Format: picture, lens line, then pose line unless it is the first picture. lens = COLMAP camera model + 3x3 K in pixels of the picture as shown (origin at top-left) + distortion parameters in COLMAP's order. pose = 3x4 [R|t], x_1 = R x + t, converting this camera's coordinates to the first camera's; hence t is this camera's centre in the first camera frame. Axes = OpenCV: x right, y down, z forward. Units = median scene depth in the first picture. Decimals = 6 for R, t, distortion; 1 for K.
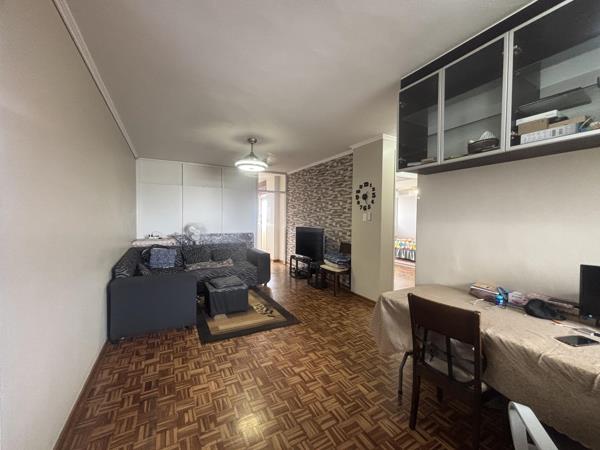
lens RADIAL K [[243.6, 0, 300.0], [0, 243.6, 225.0], [0, 0, 1]] dist [-0.000998, -0.000384]
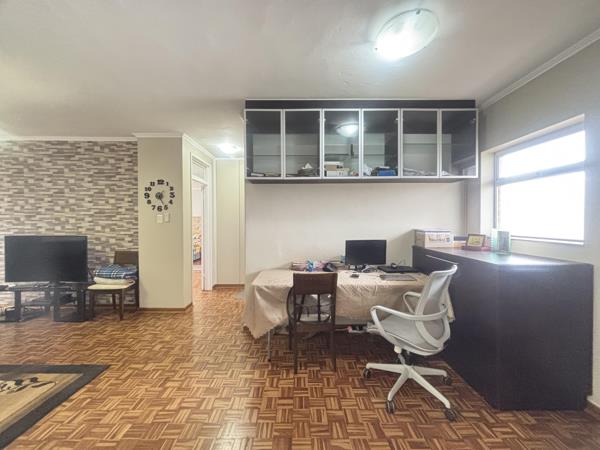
lens RADIAL K [[243.6, 0, 300.0], [0, 243.6, 225.0], [0, 0, 1]] dist [-0.000998, -0.000384]
pose [[0.476073, -0.025954, 0.879023, -0.280062], [0.034624, 0.999343, 0.010755, -0.000899], [-0.878724, 0.025315, 0.476659, 0.127058]]
